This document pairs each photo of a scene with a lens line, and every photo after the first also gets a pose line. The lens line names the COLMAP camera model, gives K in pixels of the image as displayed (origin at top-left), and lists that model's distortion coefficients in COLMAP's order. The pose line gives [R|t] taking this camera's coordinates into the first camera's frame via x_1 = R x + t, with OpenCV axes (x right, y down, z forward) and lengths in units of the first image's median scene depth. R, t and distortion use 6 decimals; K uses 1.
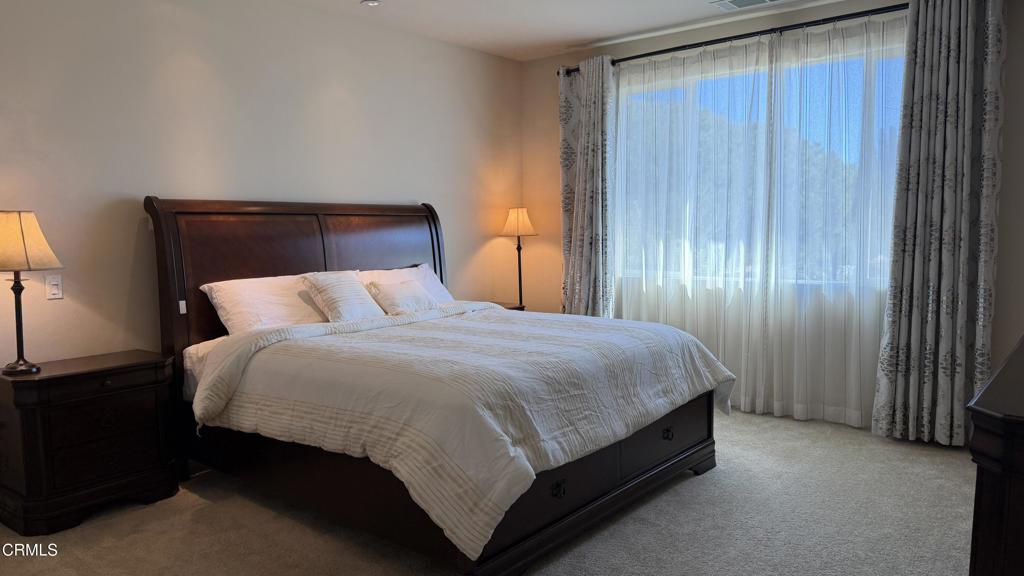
lens RADIAL K [[739.2, 0, 512.0], [0, 739.2, 288.0], [0, 0, 1]] dist [0.090198, -0.179631]
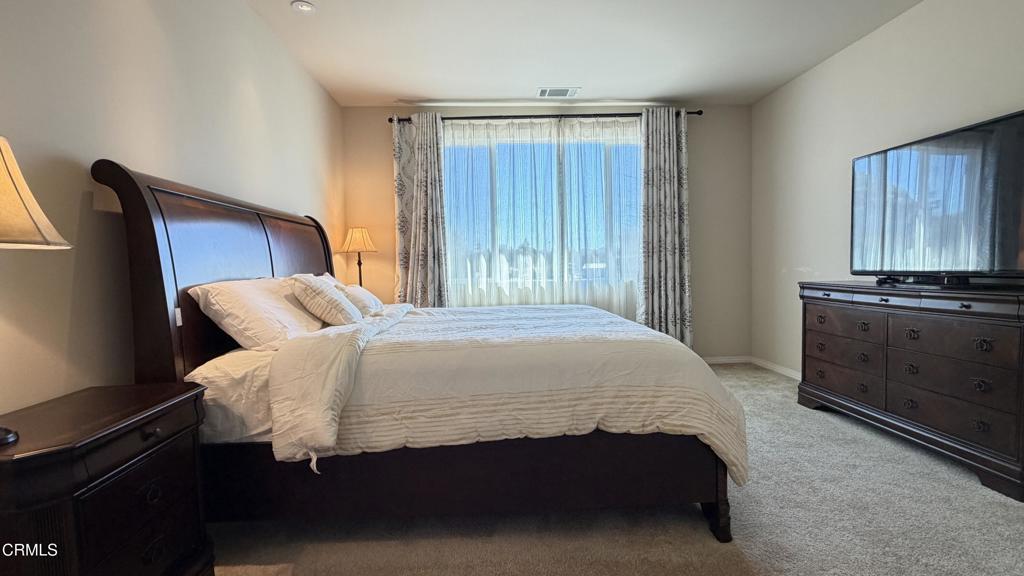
lens RADIAL K [[497.1, 0, 512.0], [0, 497.1, 288.0], [0, 0, 1]] dist [-0.000166, 0.000180]
pose [[0.731023, -0.035669, 0.681419, -0.476606], [0.072659, 0.997024, -0.025759, 0.029836], [-0.678473, 0.068342, 0.731440, 0.378917]]
